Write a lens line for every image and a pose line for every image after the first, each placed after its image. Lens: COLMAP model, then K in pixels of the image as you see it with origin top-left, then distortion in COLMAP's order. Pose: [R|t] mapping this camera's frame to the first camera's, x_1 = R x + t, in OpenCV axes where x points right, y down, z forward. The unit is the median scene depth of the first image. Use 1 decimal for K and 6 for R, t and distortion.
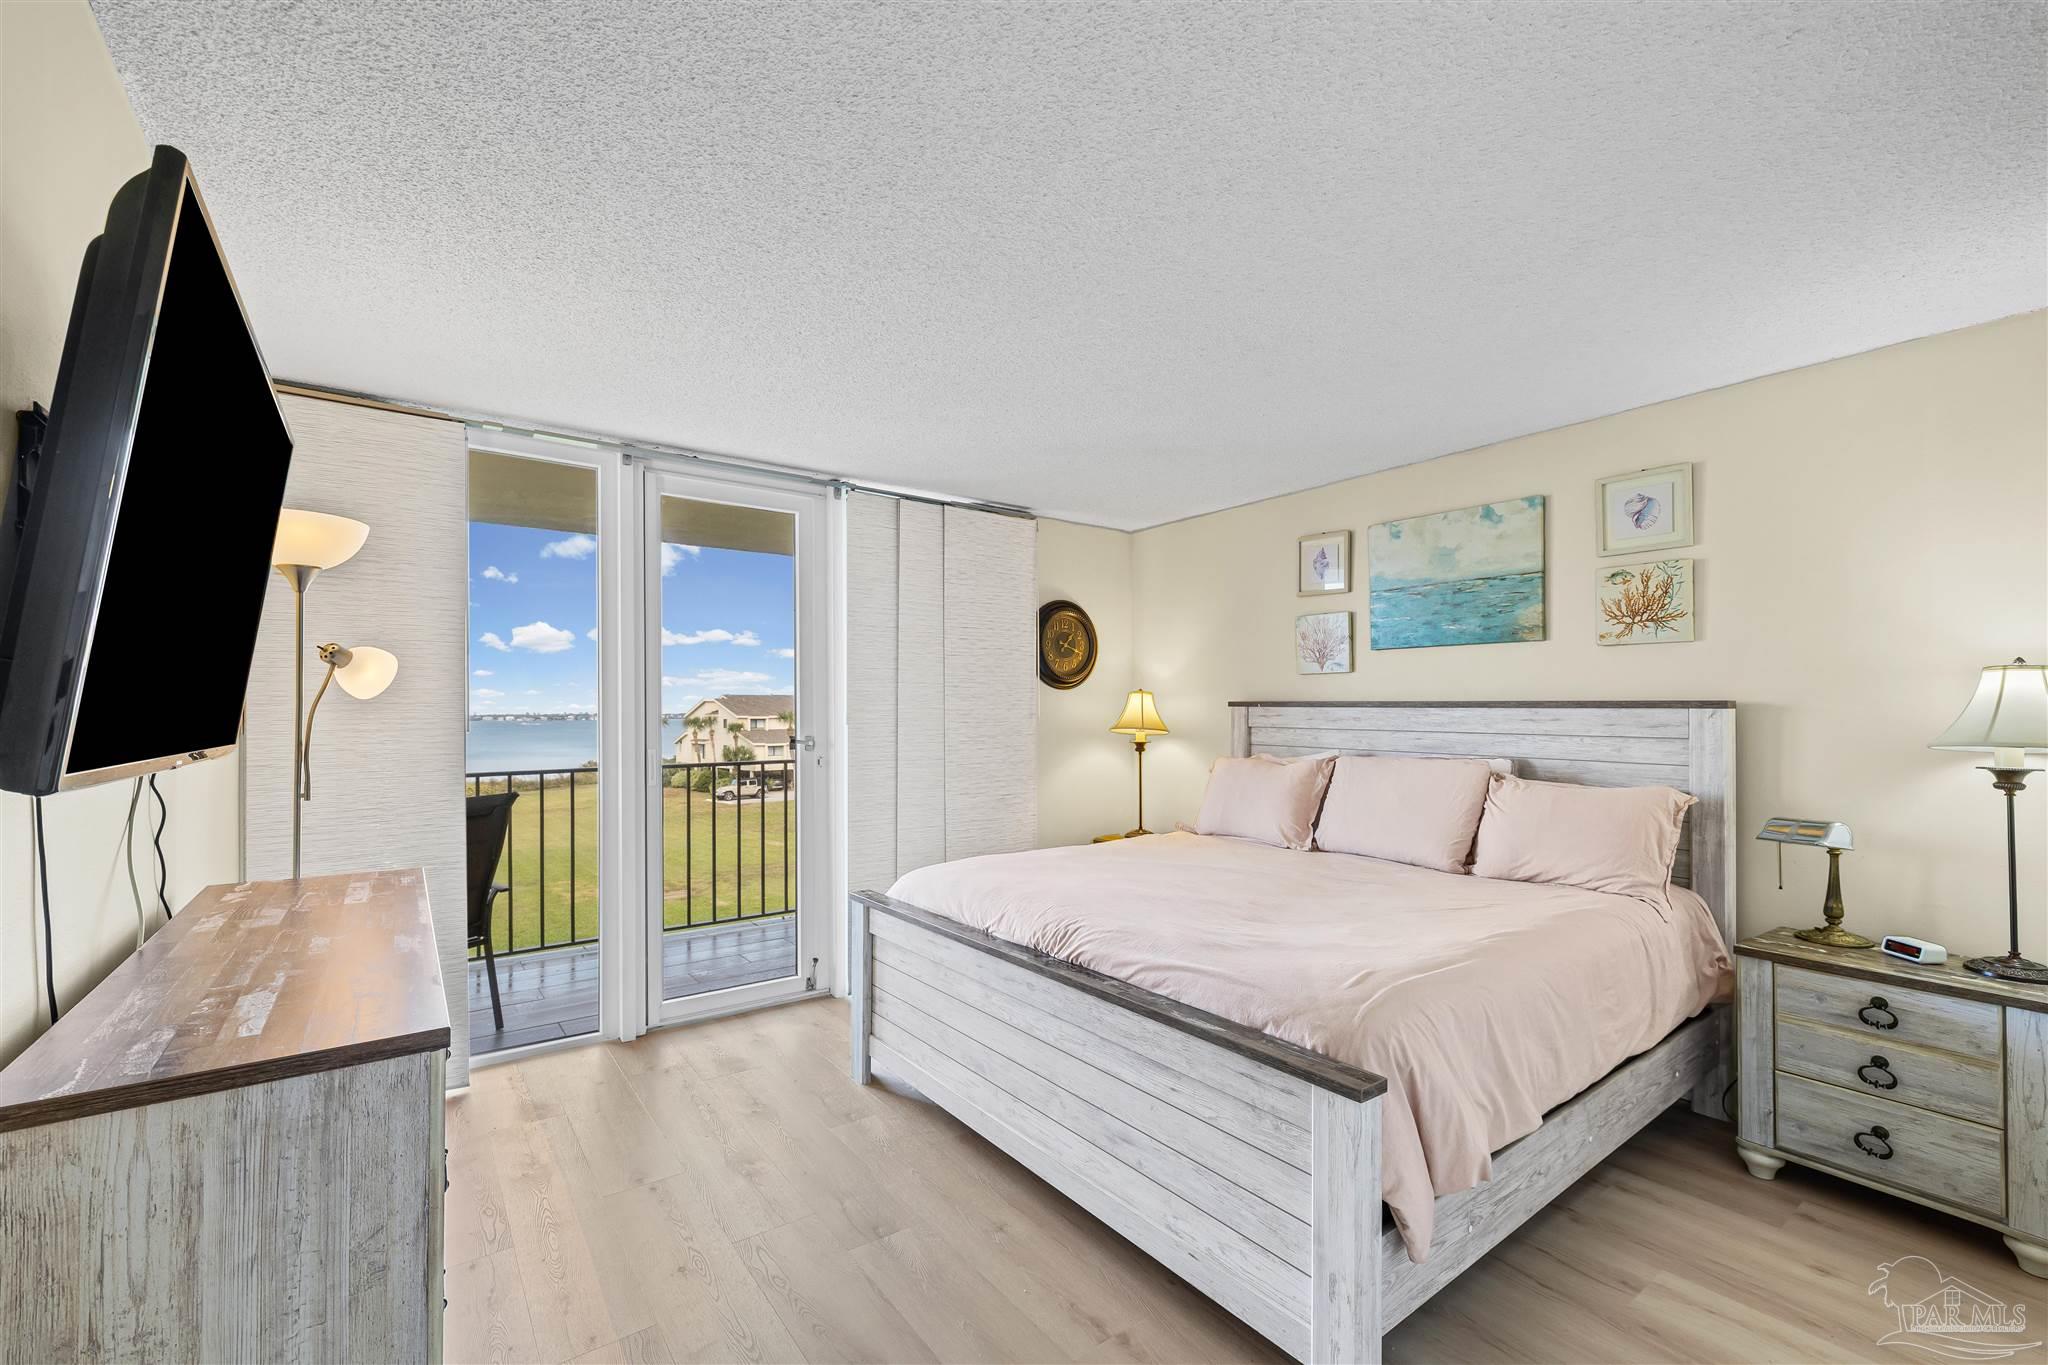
lens RADIAL K [[862.2, 0, 1018.3], [0, 862.2, 707.1], [0, 0, 1]] dist [0.003189, 0.000249]
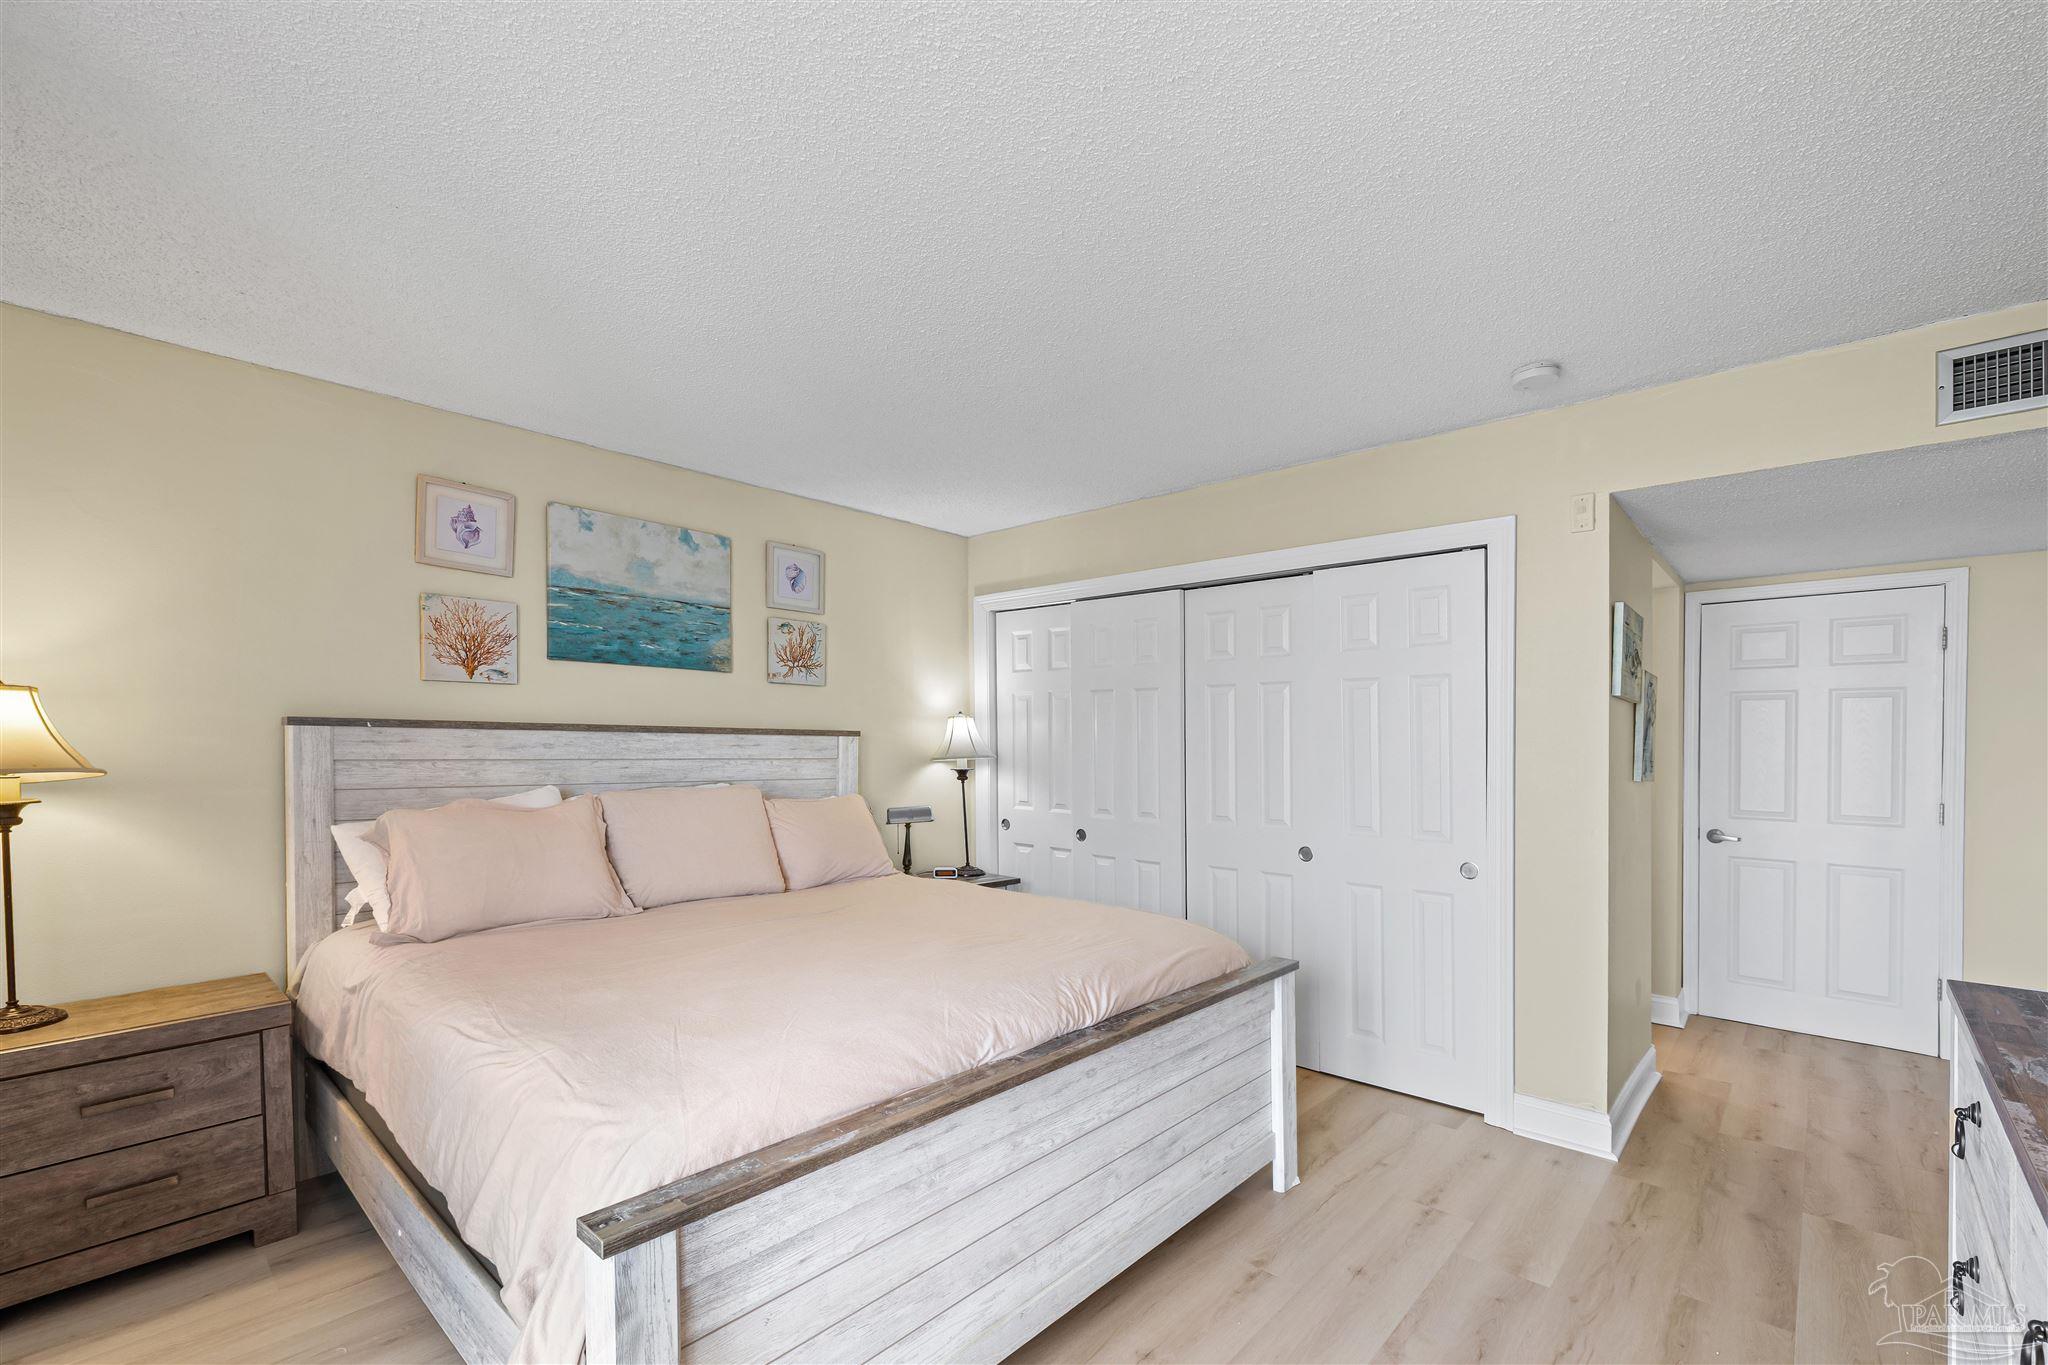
lens RADIAL K [[873.8, 0, 1021.0], [0, 873.8, 751.1], [0, 0, 1]] dist [-0.013321, -0.000081]
pose [[-0.187084, -0.008964, 0.982303, -0.581935], [-0.009189, 0.999931, 0.007375, 0.011347], [-0.982301, -0.007647, -0.187153, 0.913500]]
